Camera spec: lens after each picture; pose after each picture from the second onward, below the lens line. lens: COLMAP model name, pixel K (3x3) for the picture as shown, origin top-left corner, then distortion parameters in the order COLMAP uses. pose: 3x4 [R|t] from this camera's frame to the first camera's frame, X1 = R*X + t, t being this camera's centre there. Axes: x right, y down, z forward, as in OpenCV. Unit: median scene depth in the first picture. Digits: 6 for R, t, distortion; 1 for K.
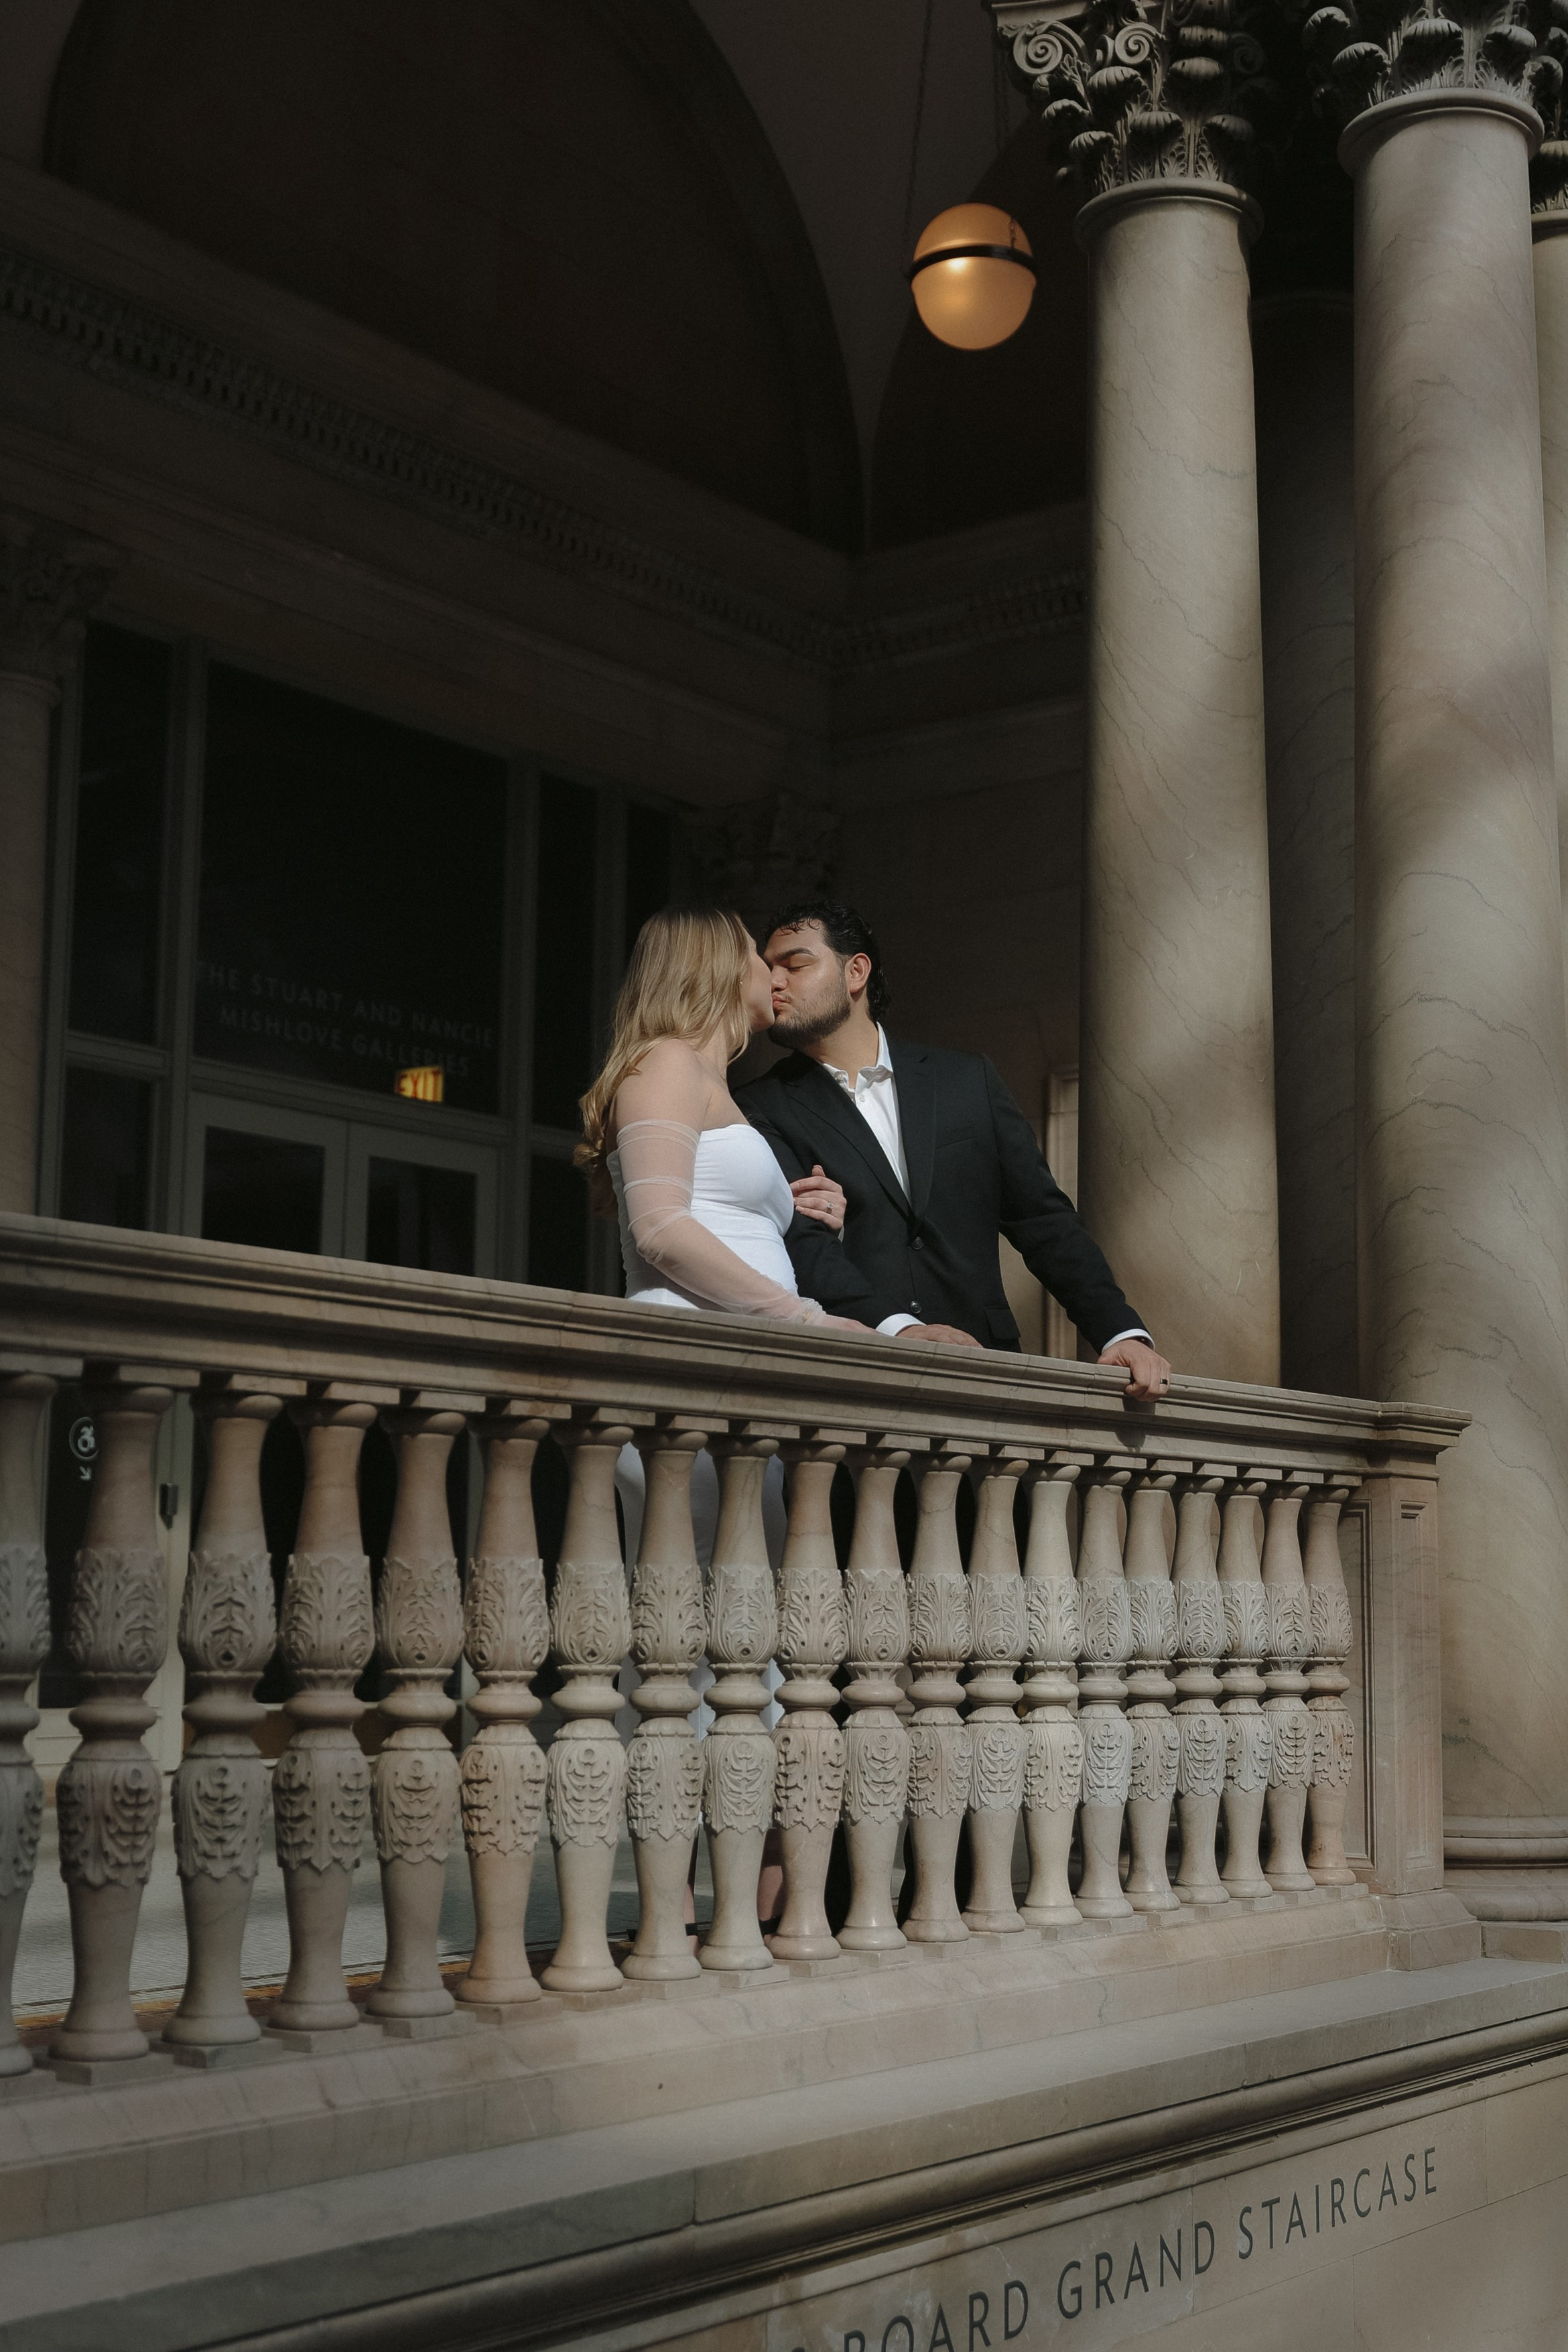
lens RADIAL K [[2948.2, 0, 784.0], [0, 2948.2, 1176.0], [0, 0, 1]] dist [-0.012596, -0.054555]
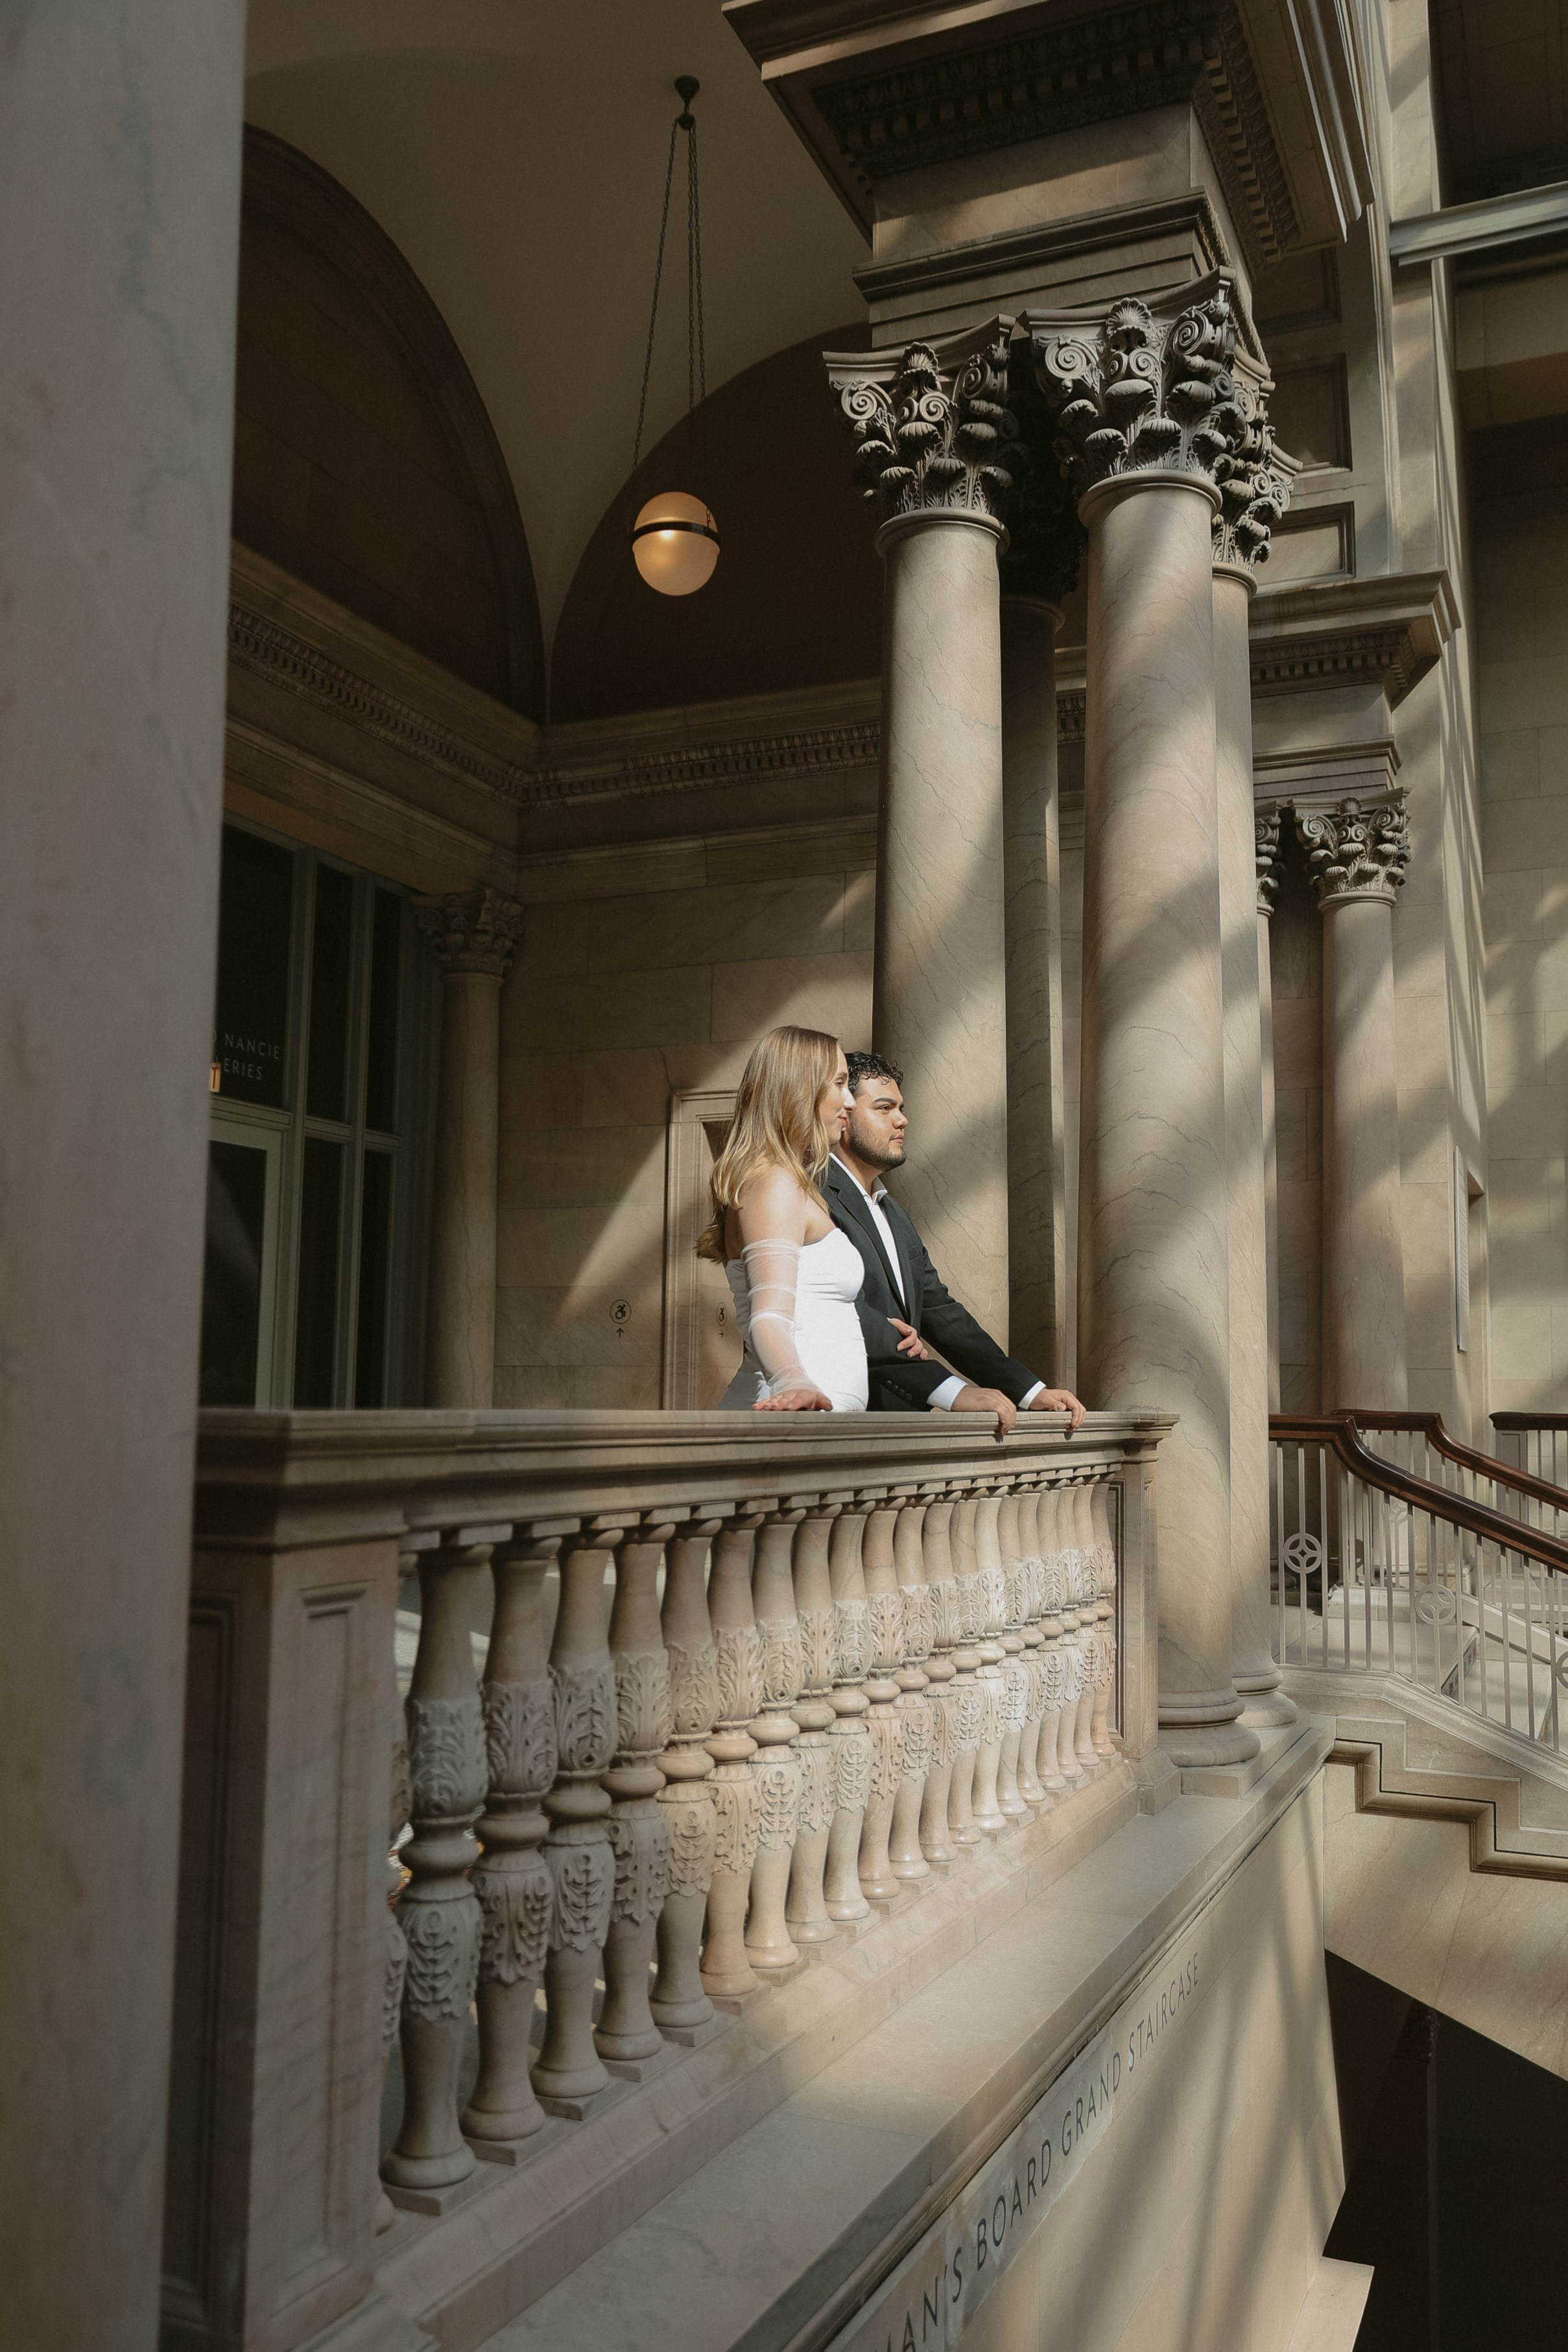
lens RADIAL K [[1902.8, 0, 786.5], [0, 1902.8, 1184.1], [0, 0, 1]] dist [-0.024959, 0.004282]
pose [[0.970422, 0.031091, 0.239405, -0.162734], [-0.040150, 0.998647, 0.033052, -0.049425], [-0.238054, -0.041686, 0.970357, 0.143829]]
